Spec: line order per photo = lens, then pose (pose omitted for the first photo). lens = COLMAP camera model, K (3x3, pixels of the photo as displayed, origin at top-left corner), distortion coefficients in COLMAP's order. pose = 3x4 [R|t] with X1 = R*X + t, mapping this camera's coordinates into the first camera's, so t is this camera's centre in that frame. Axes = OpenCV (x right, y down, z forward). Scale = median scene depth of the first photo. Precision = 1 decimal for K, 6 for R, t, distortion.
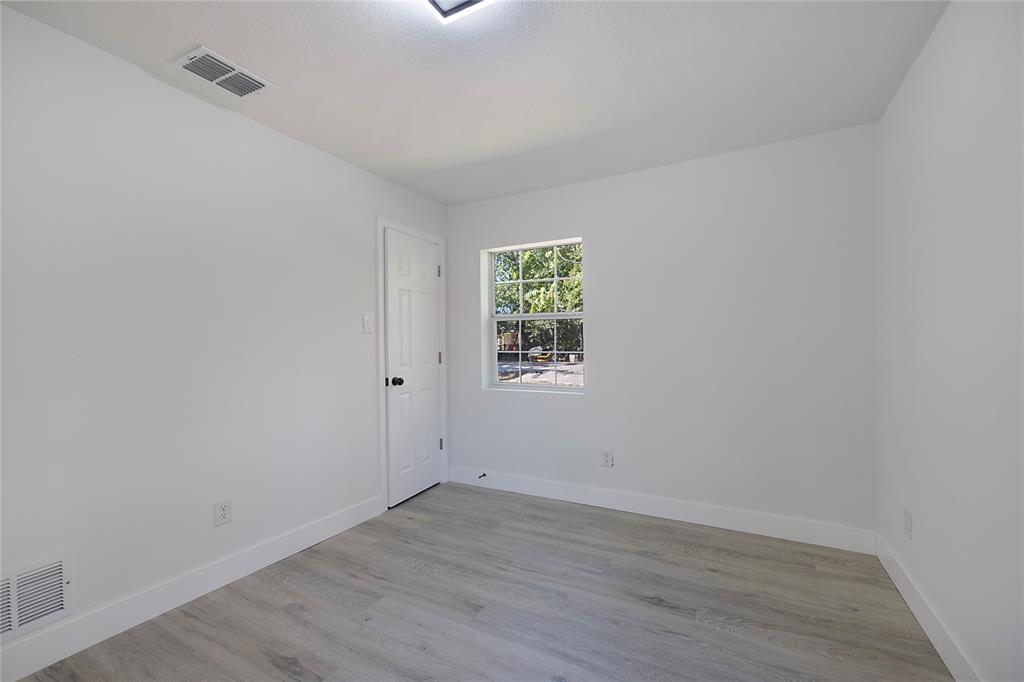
lens RADIAL K [[415.9, 0, 515.3], [0, 415.9, 342.4], [0, 0, 1]] dist [-0.001311, -0.000024]
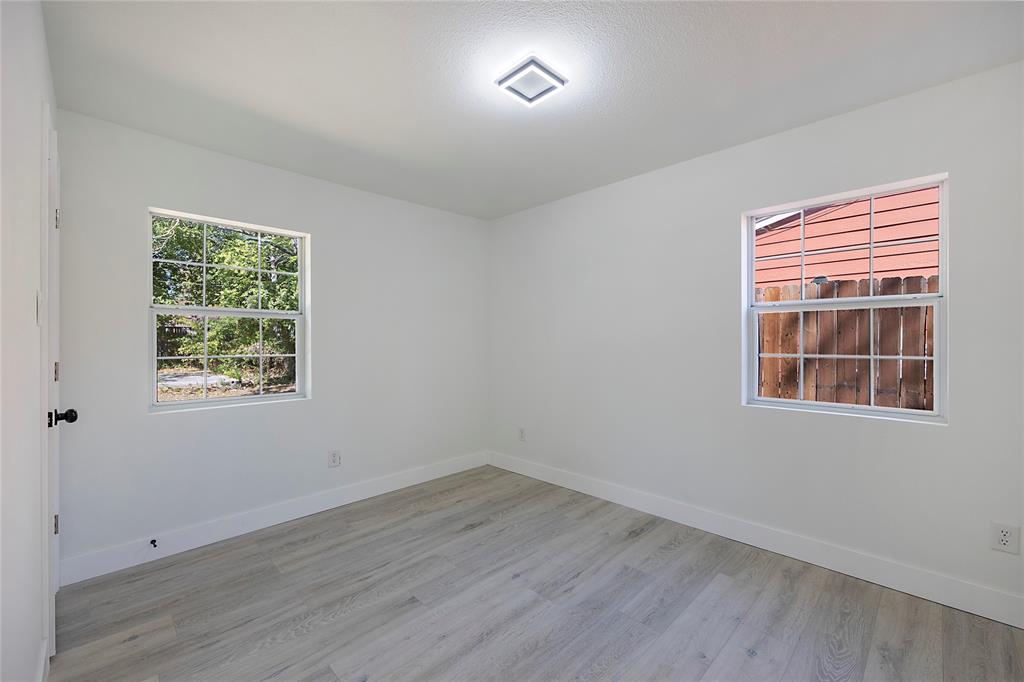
lens RADIAL K [[426.5, 0, 507.0], [0, 426.5, 342.8], [0, 0, 1]] dist [-0.000346, -0.000029]
pose [[0.294132, 0.005193, 0.955751, -0.898231], [0.001293, 0.999982, -0.005831, 0.002557], [-0.955764, 0.002951, 0.294120, 0.396768]]
